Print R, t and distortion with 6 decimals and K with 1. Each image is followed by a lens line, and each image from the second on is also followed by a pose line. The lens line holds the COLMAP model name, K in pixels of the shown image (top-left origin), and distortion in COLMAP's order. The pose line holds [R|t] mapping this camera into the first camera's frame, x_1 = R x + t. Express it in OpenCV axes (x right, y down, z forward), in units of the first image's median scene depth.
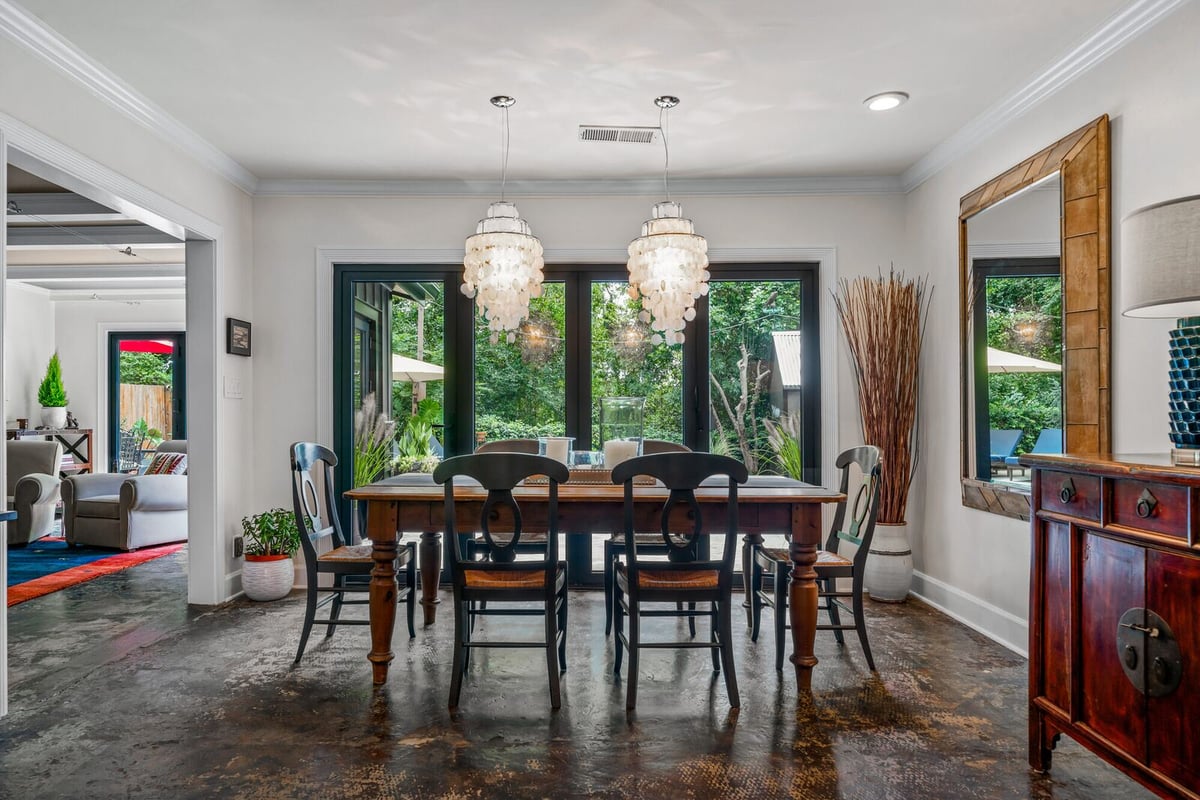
lens RADIAL K [[807.2, 0, 600.0], [0, 807.2, 400.0], [0, 0, 1]] dist [0.004468, 0.001110]
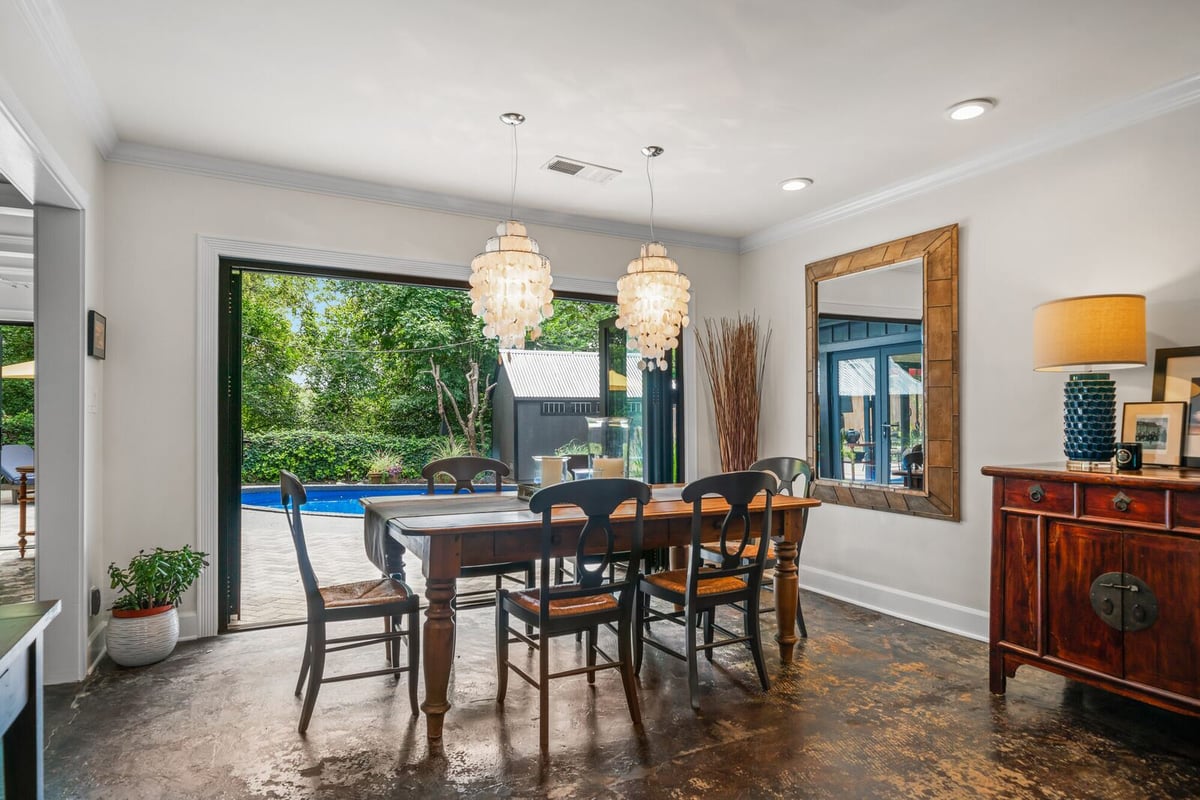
lens RADIAL K [[699.3, 0, 600.0], [0, 699.3, 400.0], [0, 0, 1]] dist [0.002448, 0.000143]
pose [[0.868103, 0.015441, 0.496143, -0.479560], [-0.013365, 0.999881, -0.007733, -0.021291], [-0.496204, 0.000082, 0.868206, 0.217361]]
